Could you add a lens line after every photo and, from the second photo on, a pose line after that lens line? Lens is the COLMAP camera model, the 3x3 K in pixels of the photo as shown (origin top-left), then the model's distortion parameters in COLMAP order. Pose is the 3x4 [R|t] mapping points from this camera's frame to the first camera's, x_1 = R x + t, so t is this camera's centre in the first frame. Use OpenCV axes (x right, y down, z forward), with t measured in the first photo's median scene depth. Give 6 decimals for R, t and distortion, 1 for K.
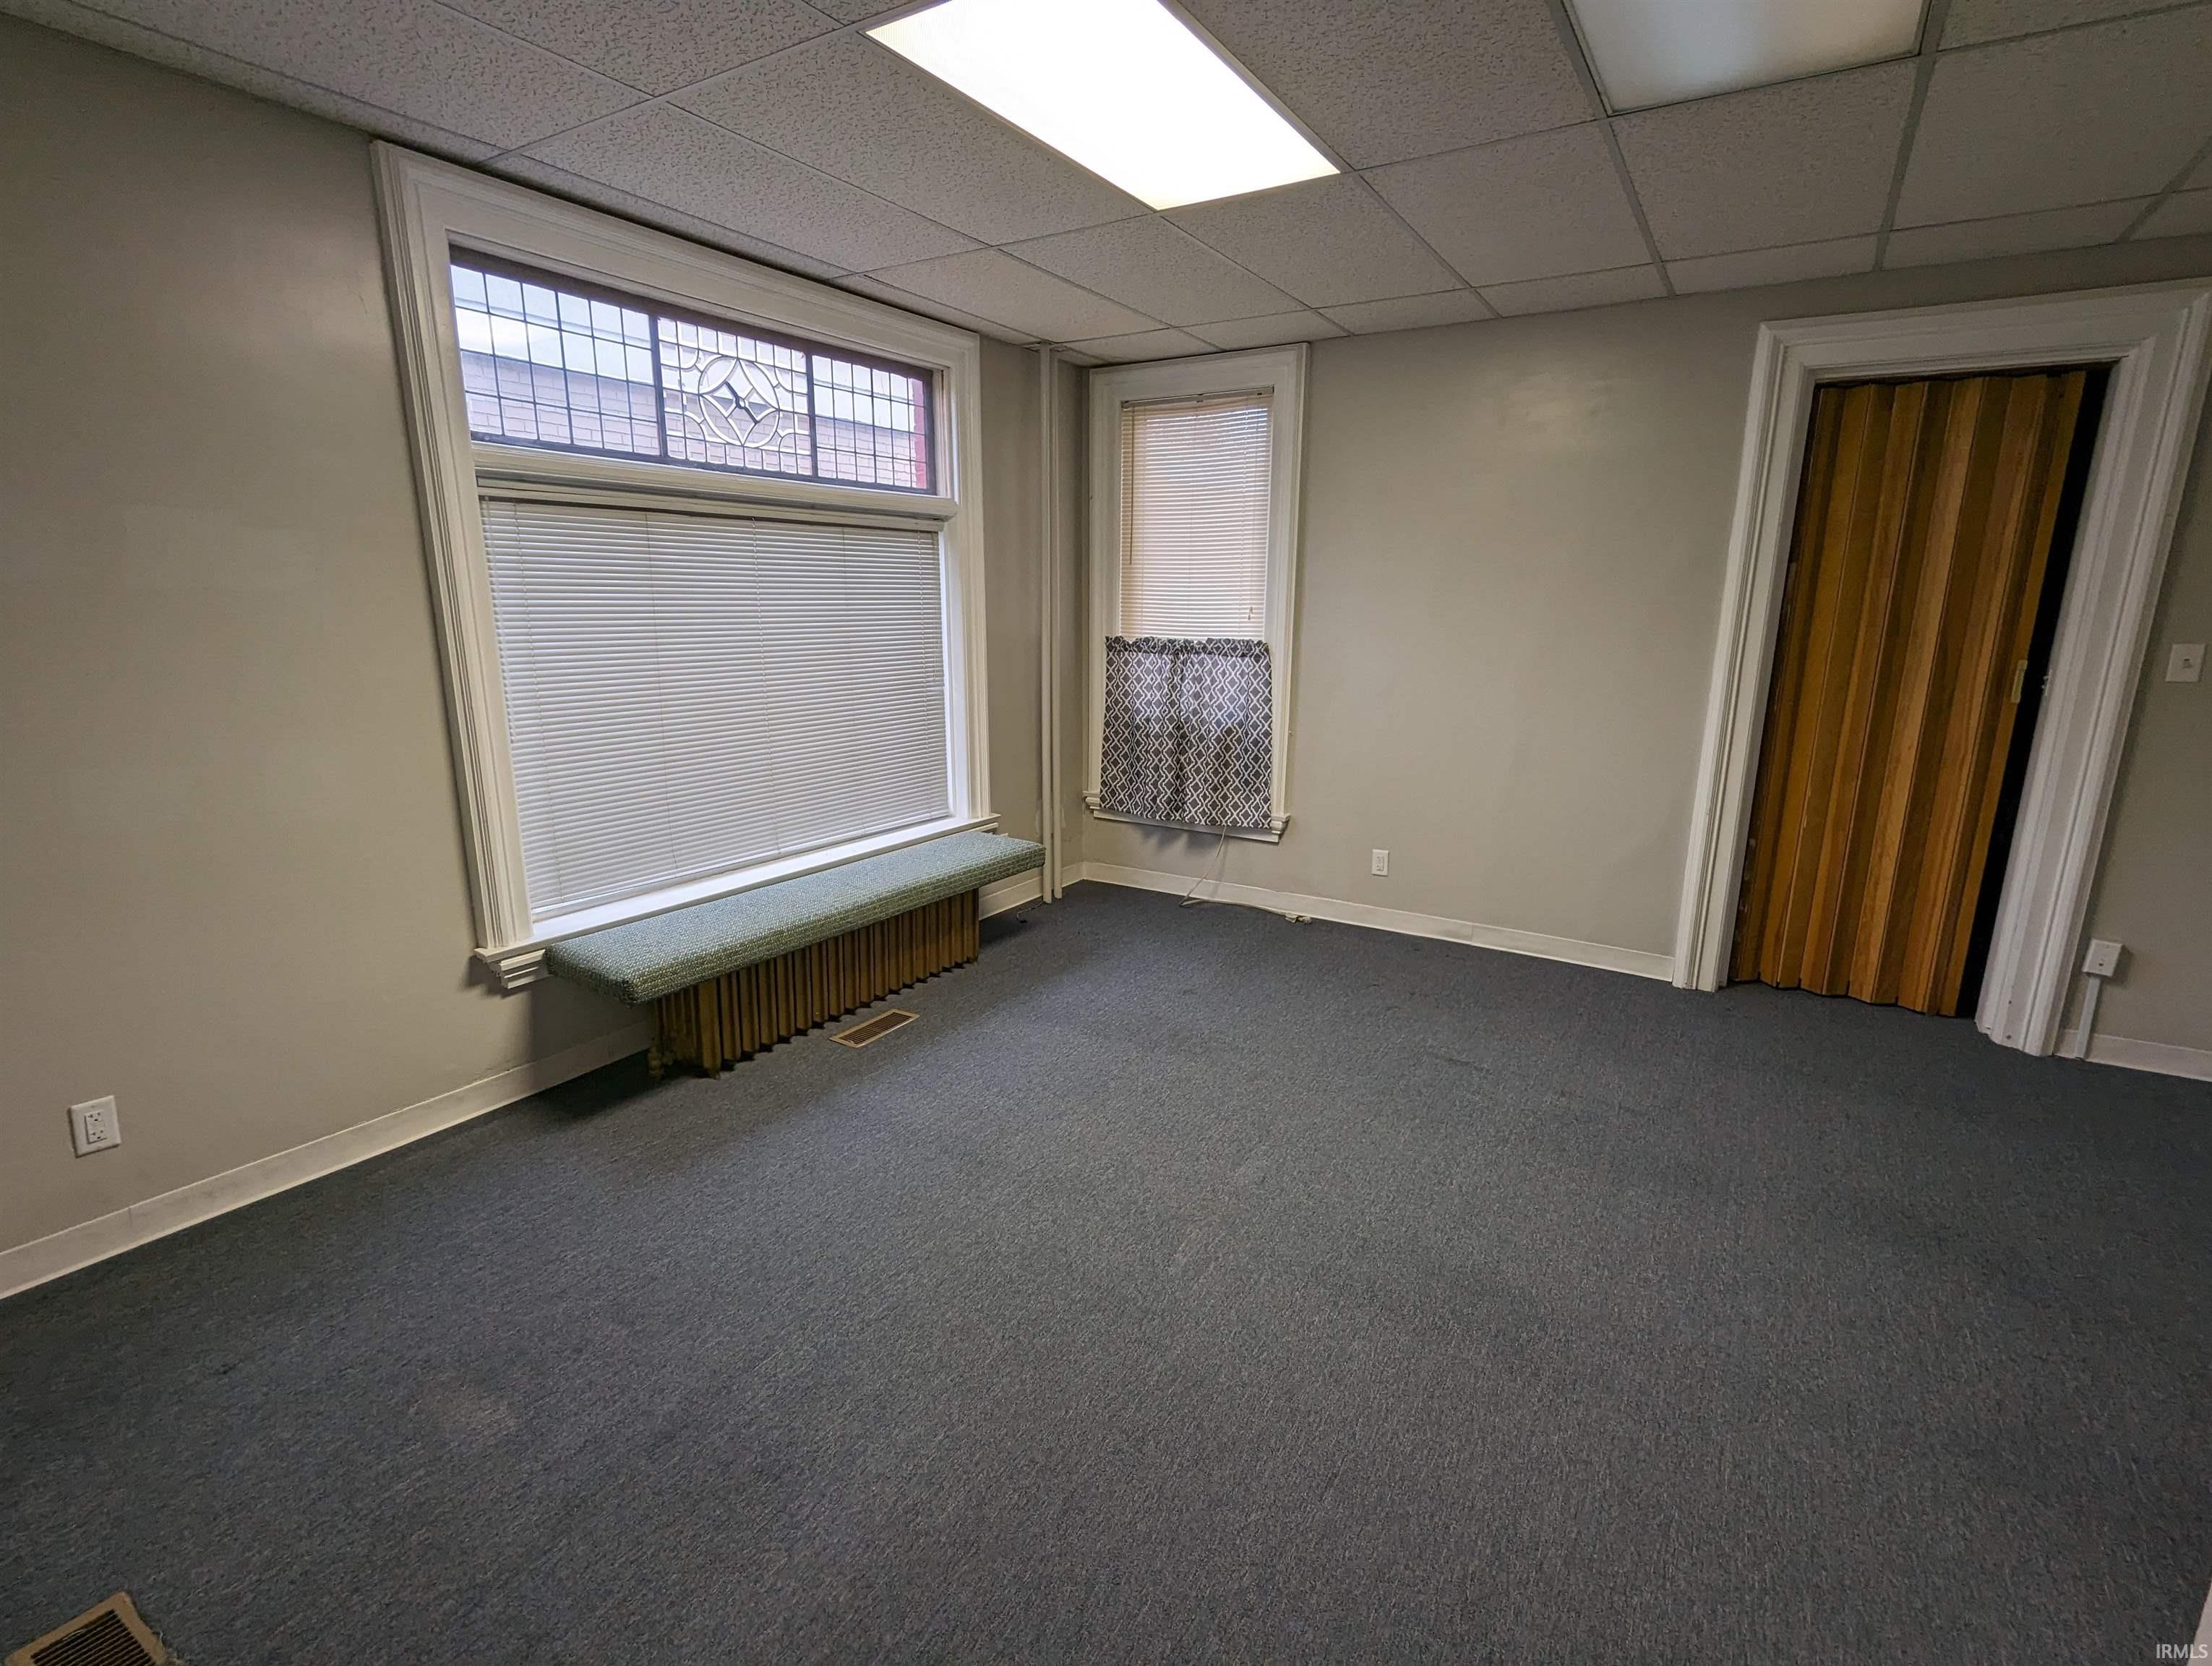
lens RADIAL K [[1058.4, 0, 1106.0], [0, 1058.4, 833.0], [0, 0, 1]] dist [-0.000487, -0.000525]
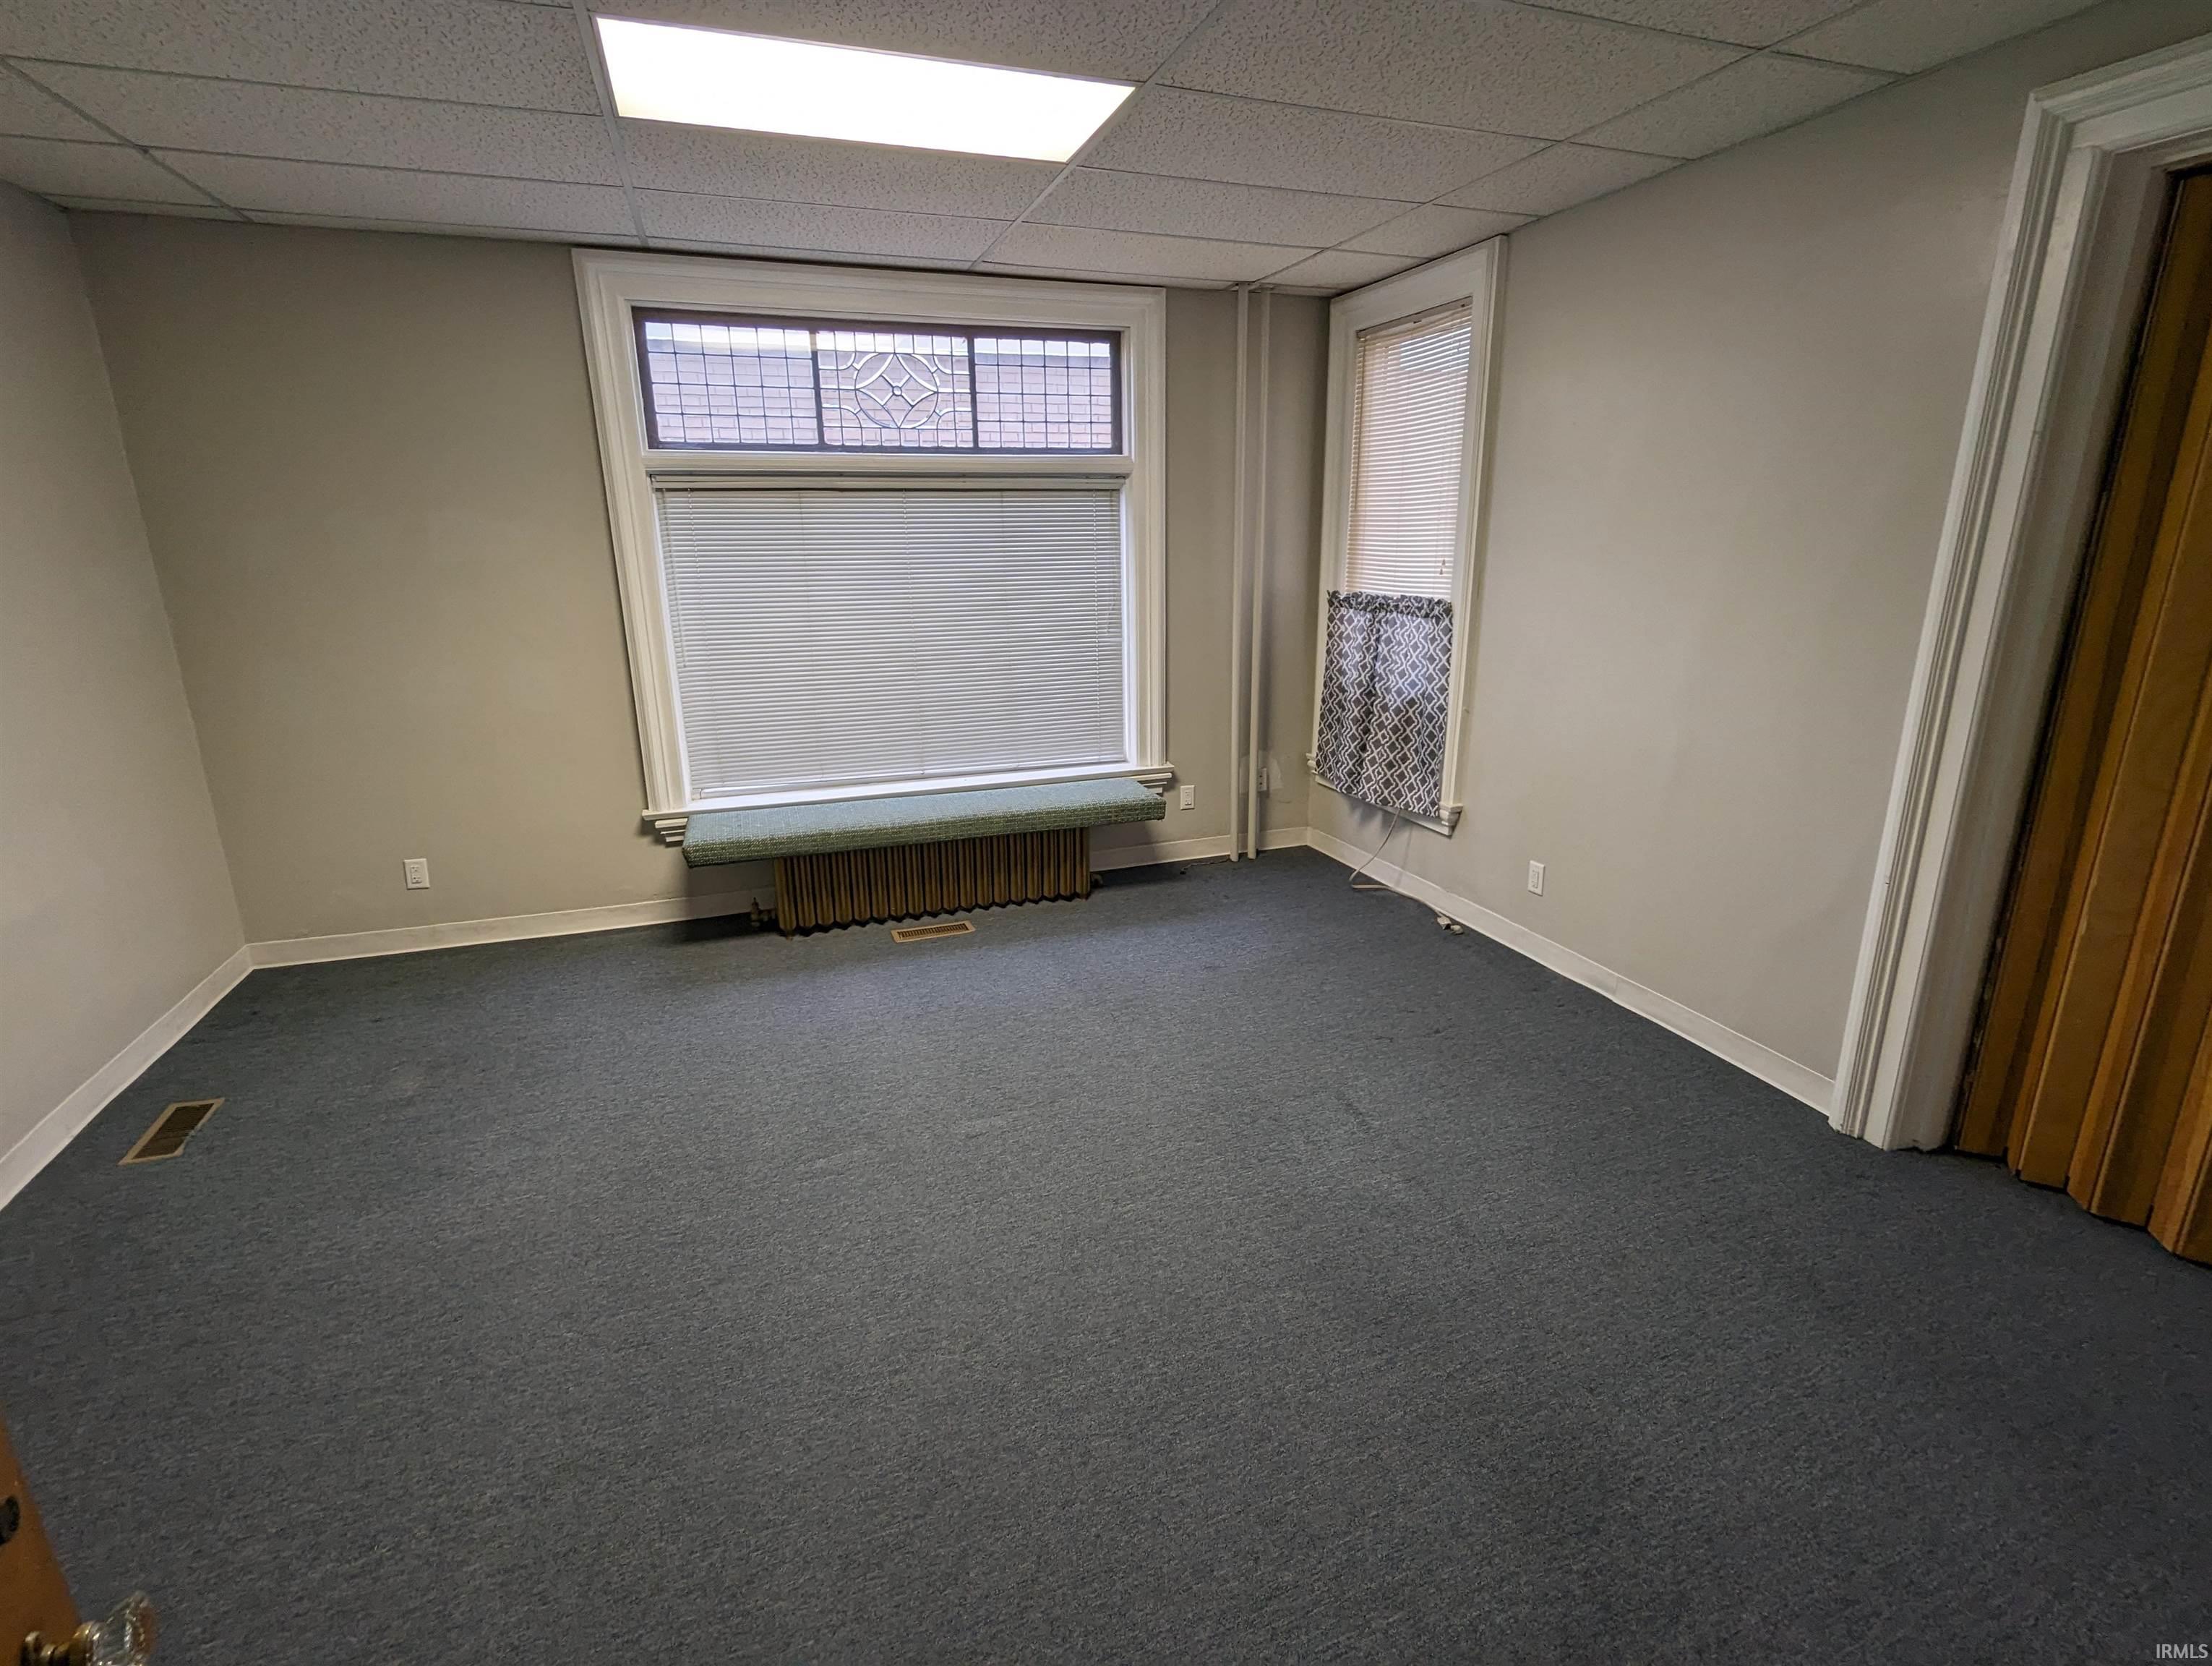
lens RADIAL K [[1058.4, 0, 1106.0], [0, 1058.4, 833.0], [0, 0, 1]] dist [-0.000487, -0.000525]
pose [[0.786881, 0.153062, -0.597822, 0.491405], [-0.118012, 0.988196, 0.097677, -0.047595], [0.605716, -0.006310, 0.795656, 0.153553]]
